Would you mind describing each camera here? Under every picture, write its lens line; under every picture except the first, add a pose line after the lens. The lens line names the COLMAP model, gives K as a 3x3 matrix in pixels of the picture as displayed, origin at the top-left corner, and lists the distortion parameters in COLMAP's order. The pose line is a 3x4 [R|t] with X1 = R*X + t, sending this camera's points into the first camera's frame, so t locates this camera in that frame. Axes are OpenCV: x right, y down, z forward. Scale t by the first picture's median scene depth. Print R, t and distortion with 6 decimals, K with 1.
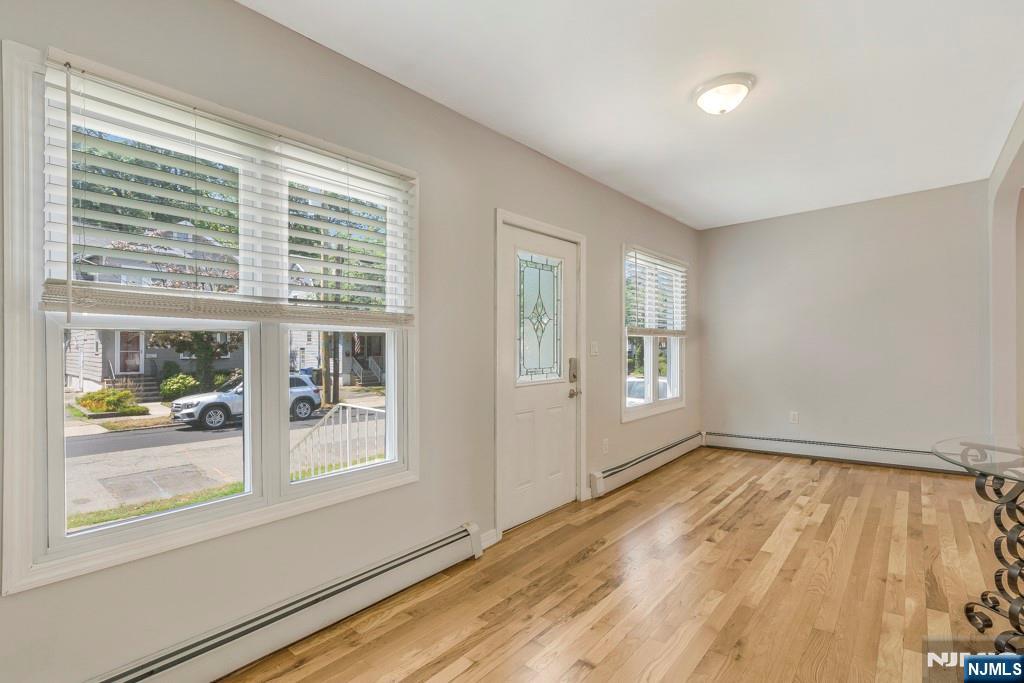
lens RADIAL K [[477.7, 0, 509.7], [0, 477.7, 347.4], [0, 0, 1]] dist [-0.003355, 0.000064]
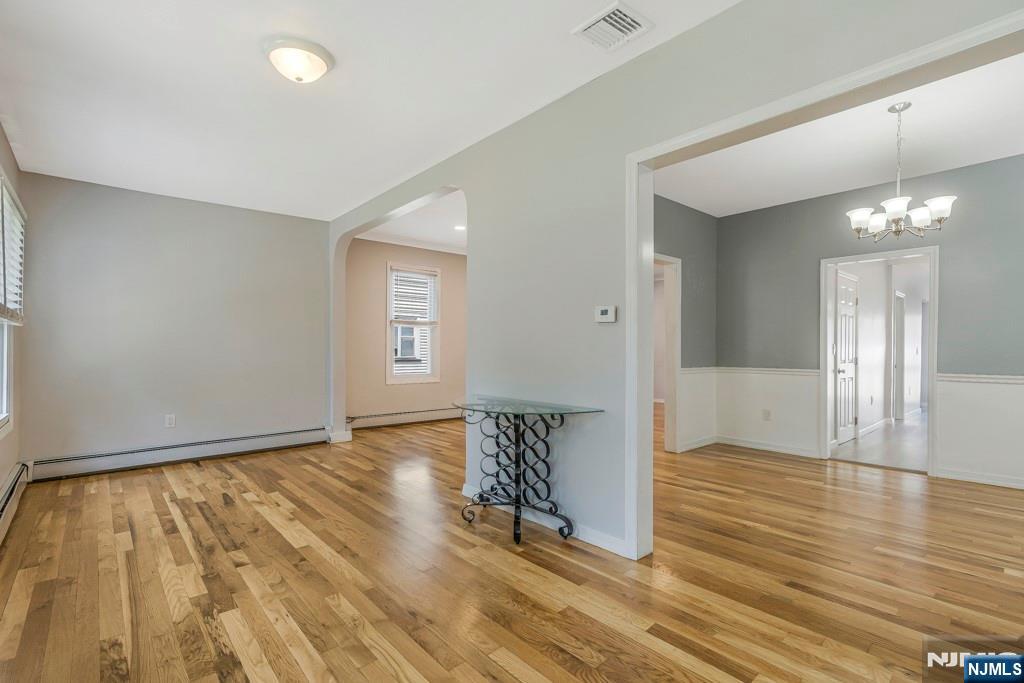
lens RADIAL K [[477.7, 0, 507.9], [0, 477.7, 351.5], [0, 0, 1]] dist [-0.003355, 0.000064]
pose [[0.162281, 0.003425, 0.986739, -0.296933], [-0.005405, 0.999982, -0.002582, 0.022256], [-0.986730, -0.004915, 0.162297, 0.347194]]
